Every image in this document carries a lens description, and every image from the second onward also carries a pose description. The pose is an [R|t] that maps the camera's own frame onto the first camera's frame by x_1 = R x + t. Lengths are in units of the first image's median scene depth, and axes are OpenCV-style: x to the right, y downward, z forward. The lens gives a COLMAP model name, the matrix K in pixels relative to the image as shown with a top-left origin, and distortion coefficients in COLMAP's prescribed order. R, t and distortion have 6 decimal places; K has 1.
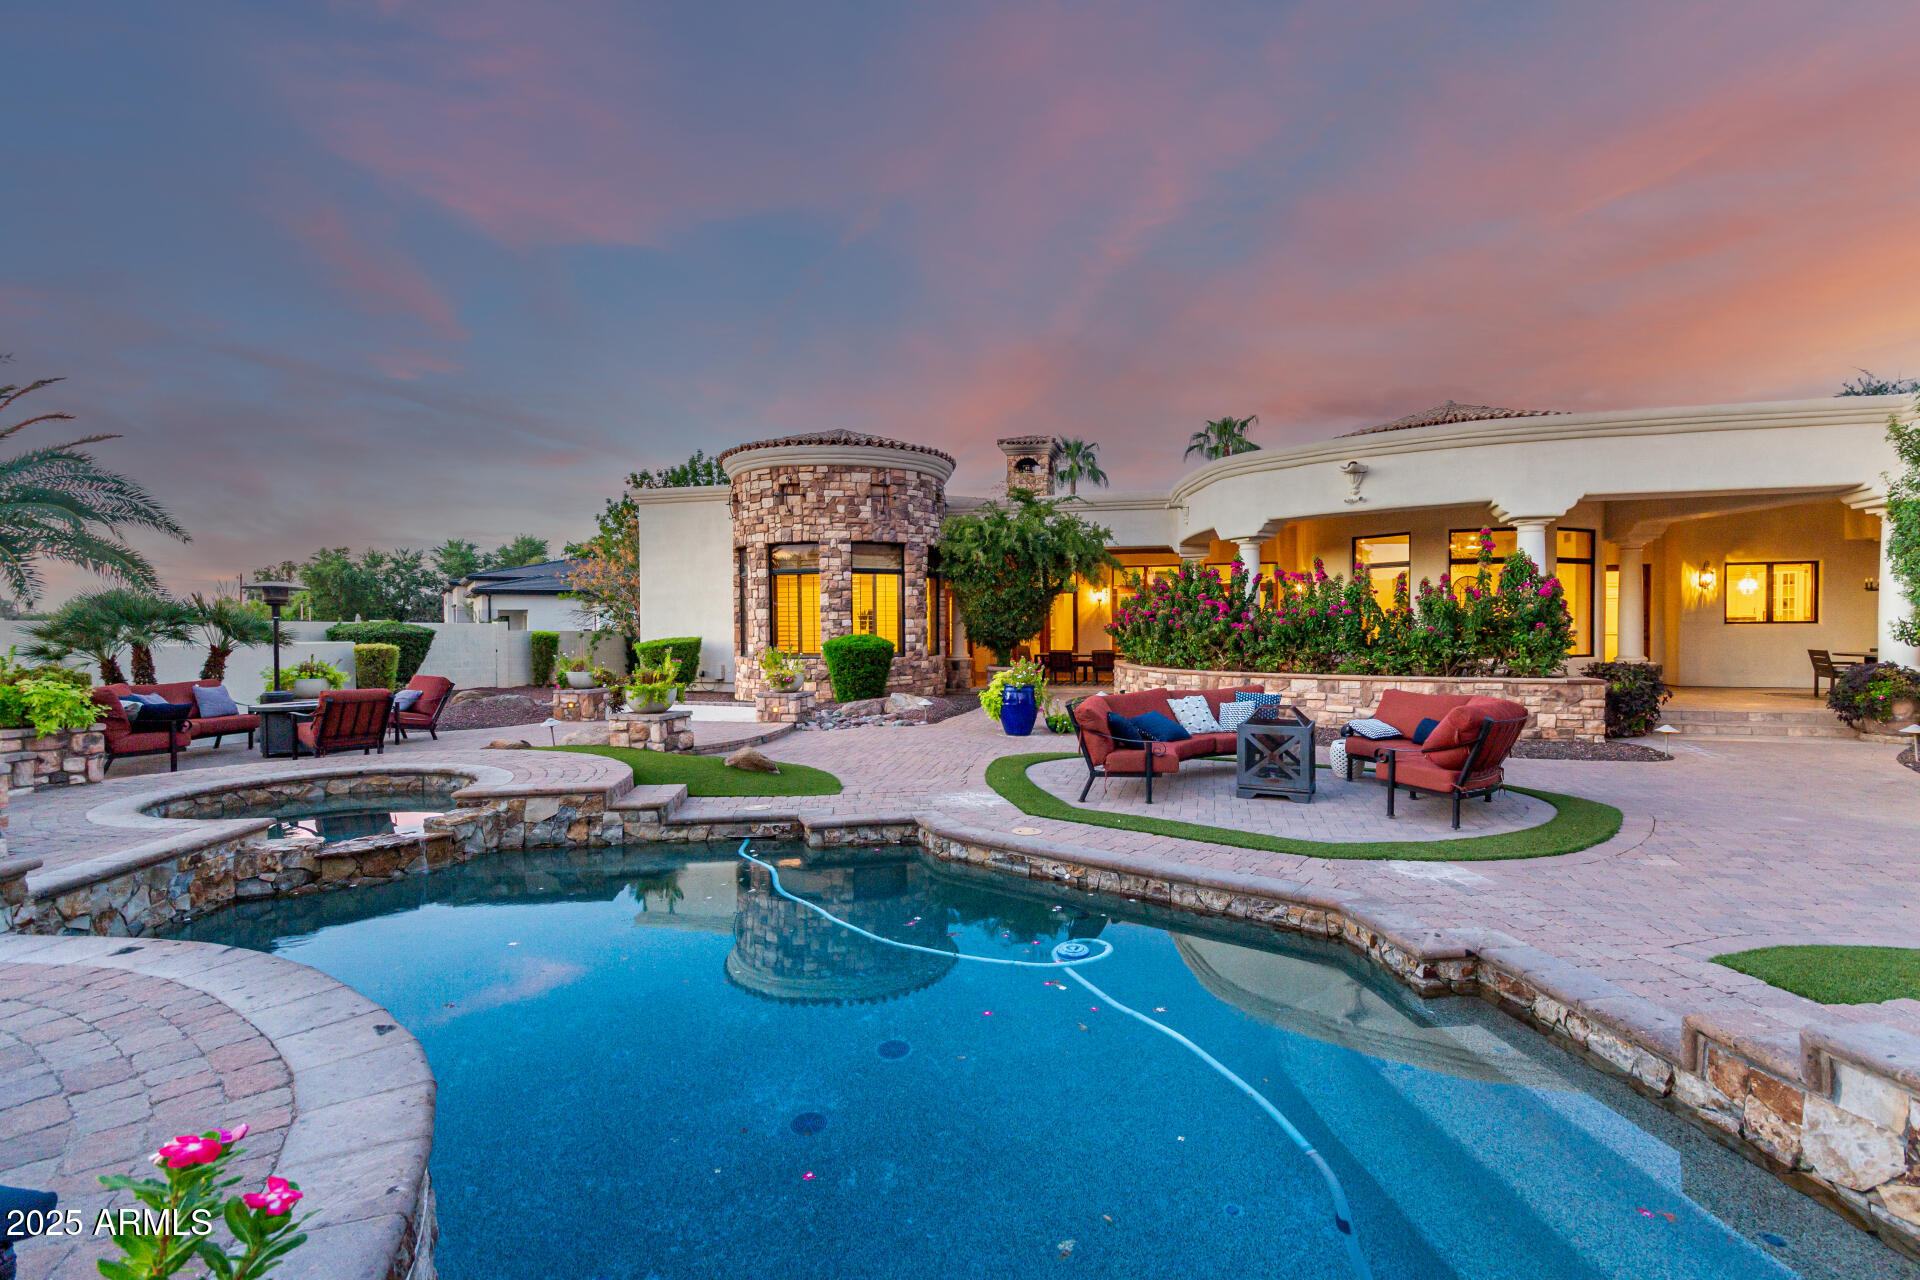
lens RADIAL K [[885.2, 0, 964.0], [0, 885.2, 643.1], [0, 0, 1]] dist [0.007769, 0.001596]
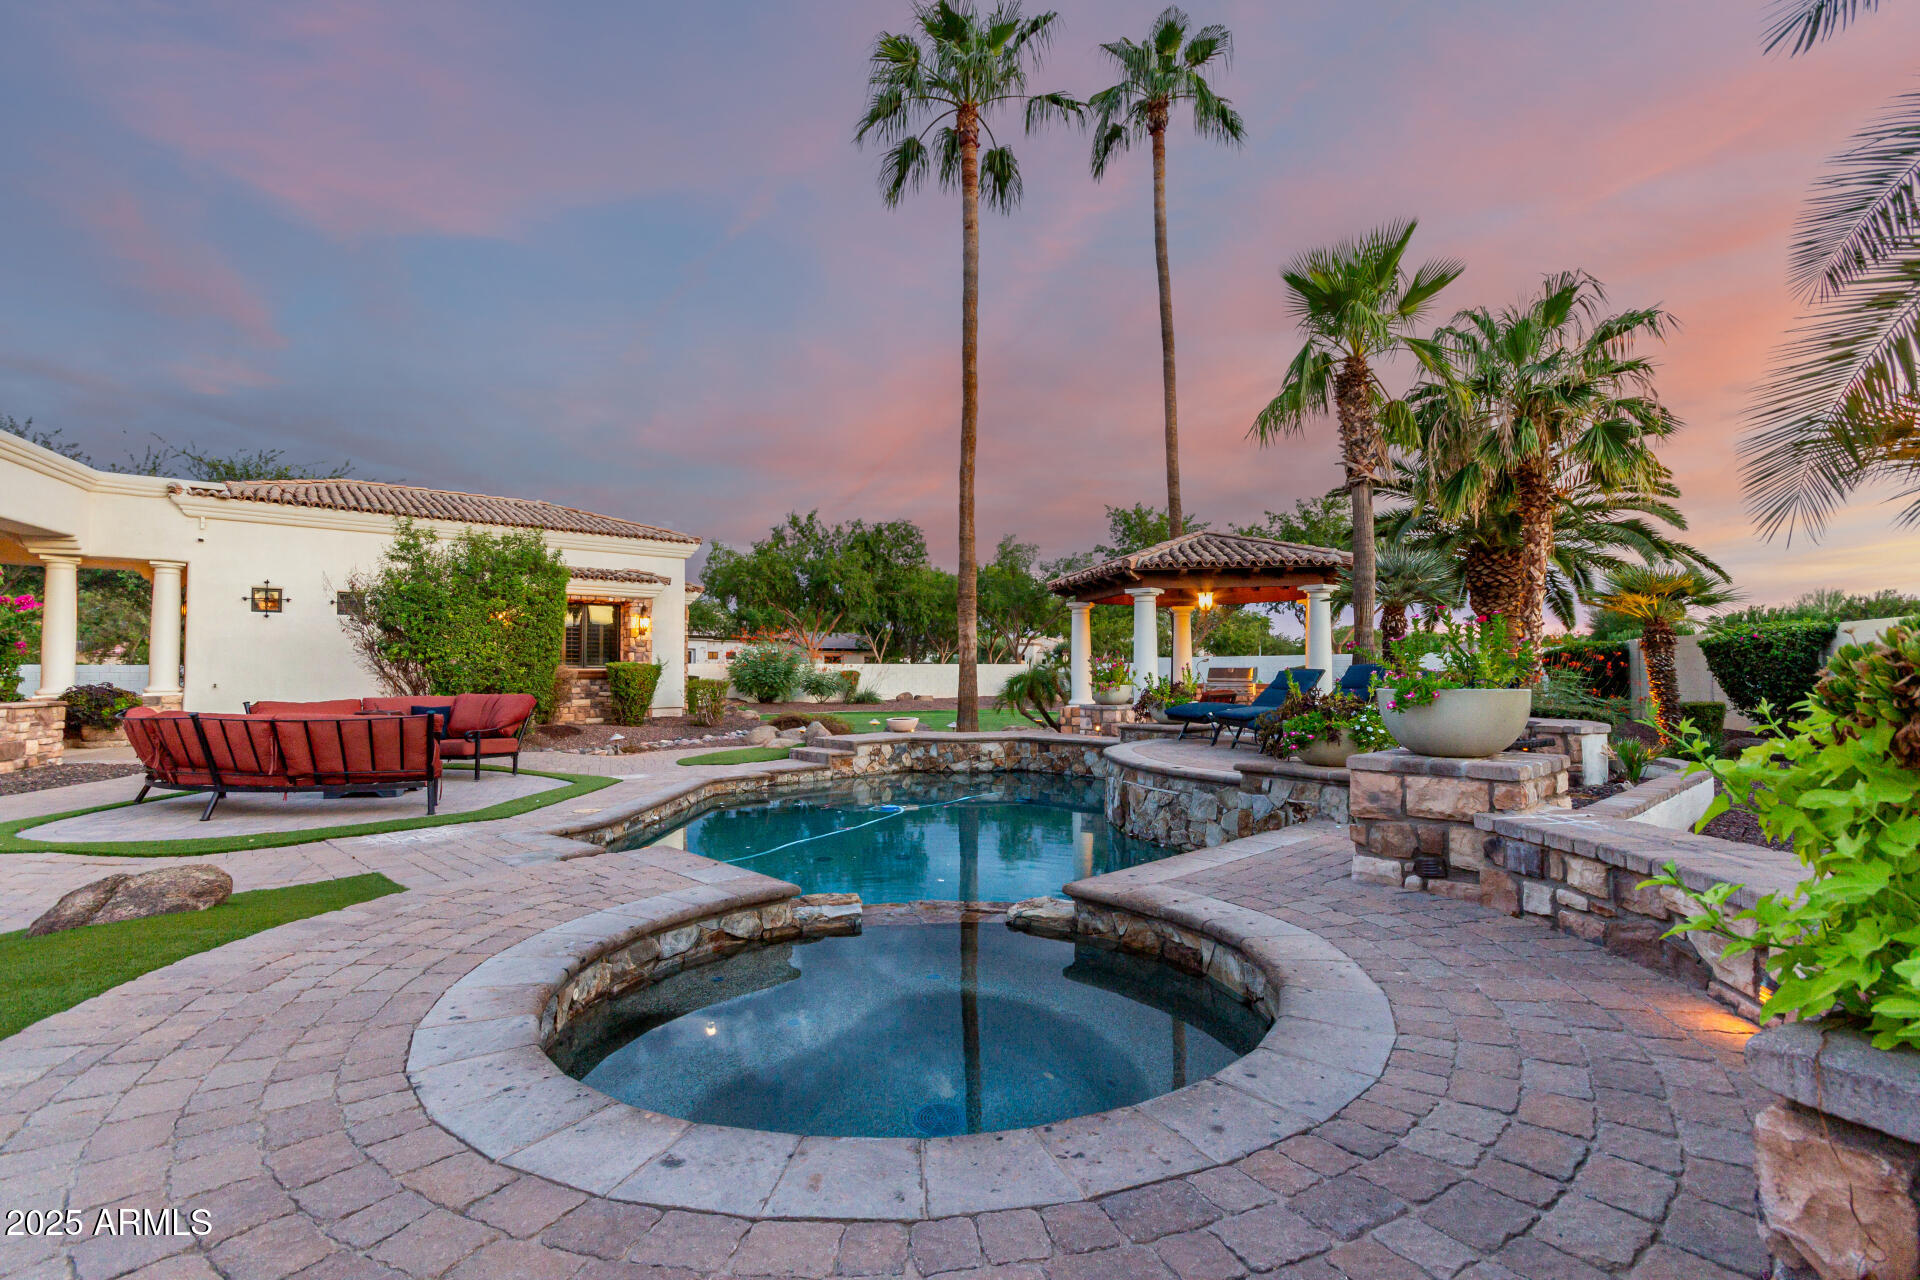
lens RADIAL K [[885.2, 0, 964.0], [0, 885.2, 643.1], [0, 0, 1]] dist [0.007769, 0.001596]
pose [[-0.609685, 0.034683, 0.791885, -0.454617], [0.020910, 0.999398, -0.027672, 0.016238], [-0.792368, -0.000313, -0.610043, 0.530130]]
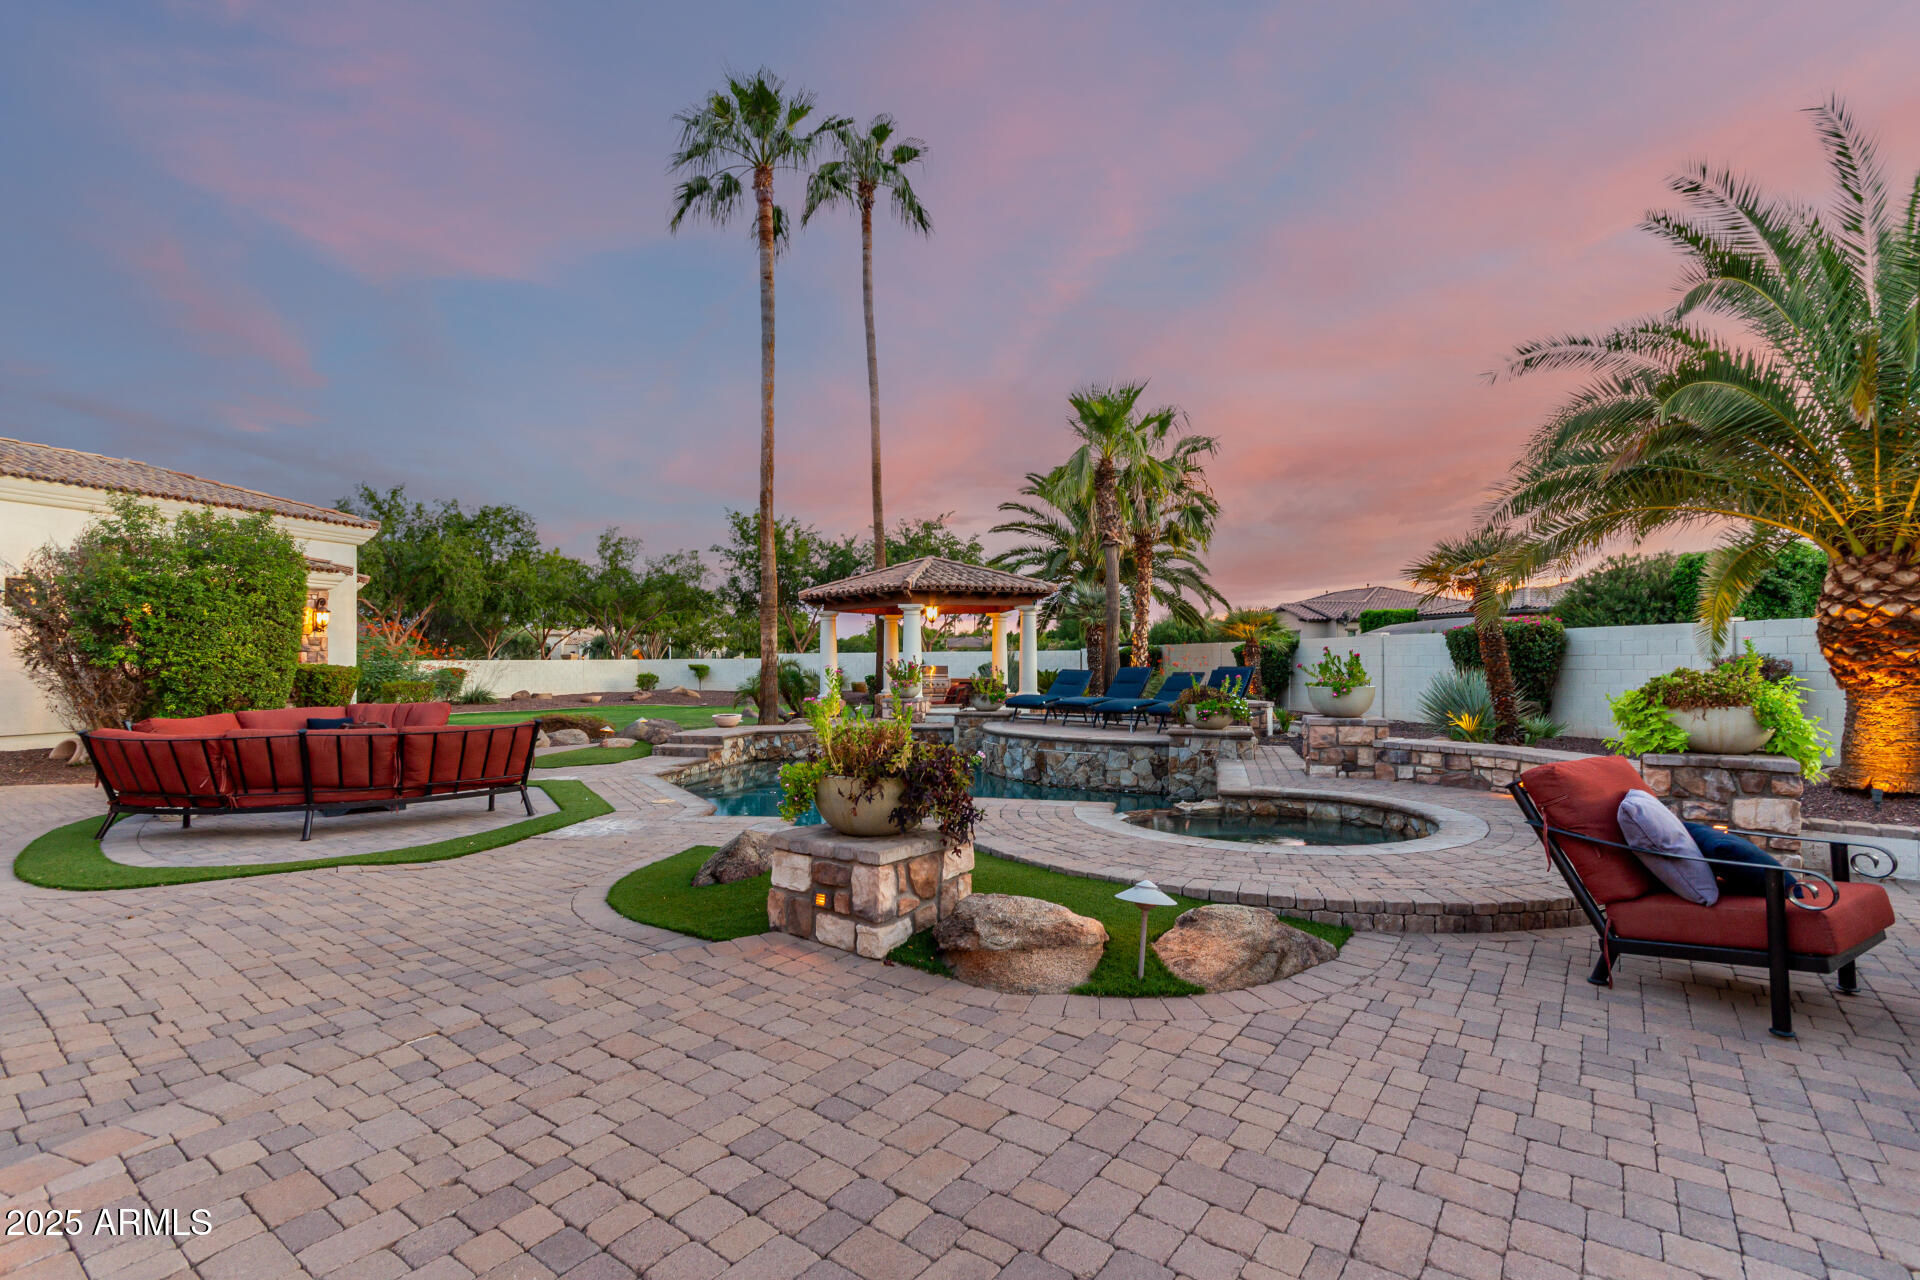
lens RADIAL K [[885.2, 0, 964.0], [0, 885.2, 643.1], [0, 0, 1]] dist [0.007769, 0.001596]
pose [[-0.933654, 0.020818, 0.357571, -0.328258], [0.020094, 0.999782, -0.005739, -0.001552], [-0.357612, 0.001827, -0.933868, 0.834147]]
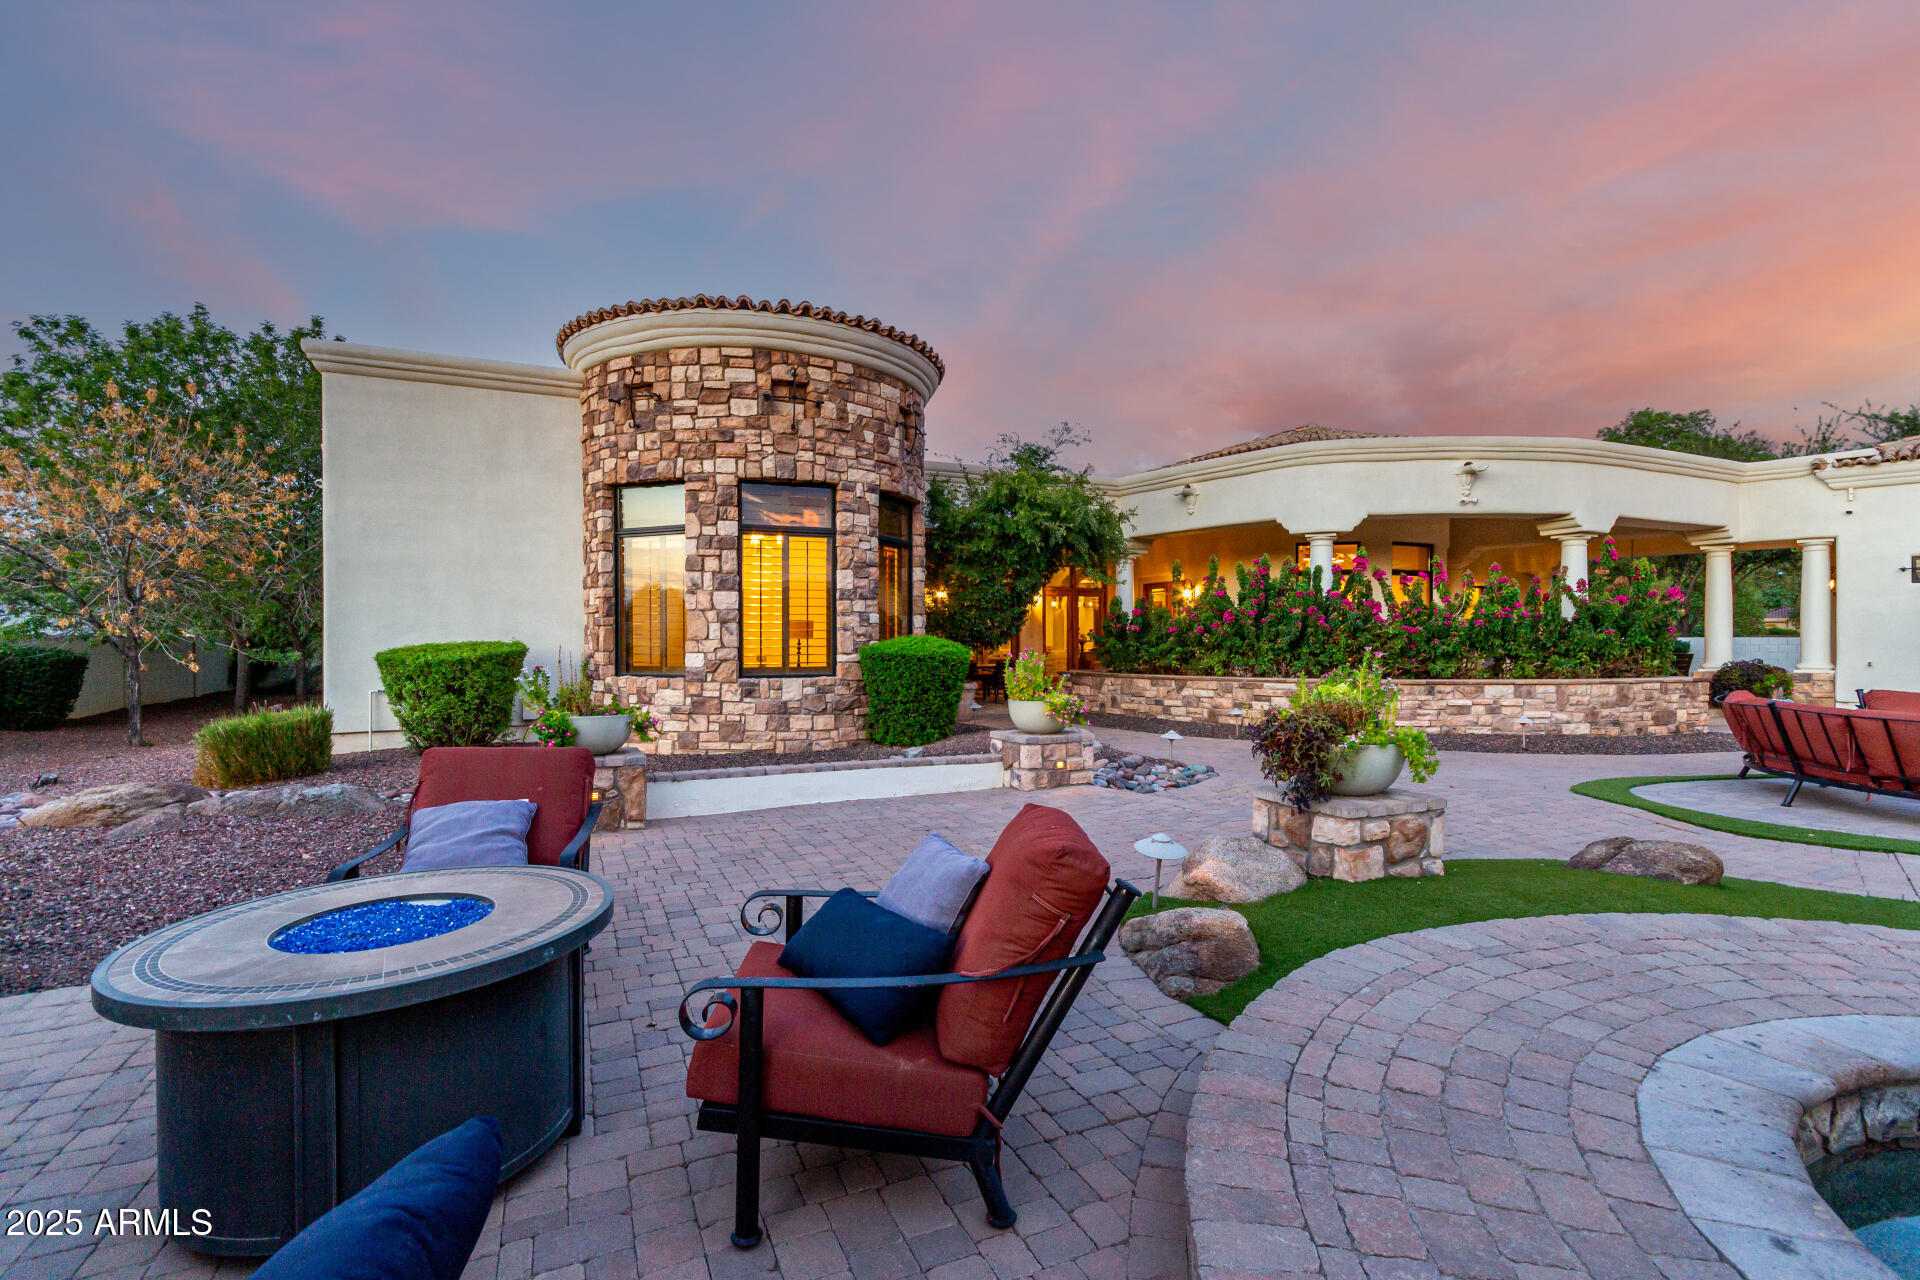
lens RADIAL K [[885.2, 0, 964.0], [0, 885.2, 643.1], [0, 0, 1]] dist [0.007769, 0.001596]
pose [[0.769652, 0.003391, 0.638454, -0.488630], [0.007459, 0.999870, -0.014303, 0.004250], [-0.638420, 0.015770, 0.769527, 0.476104]]
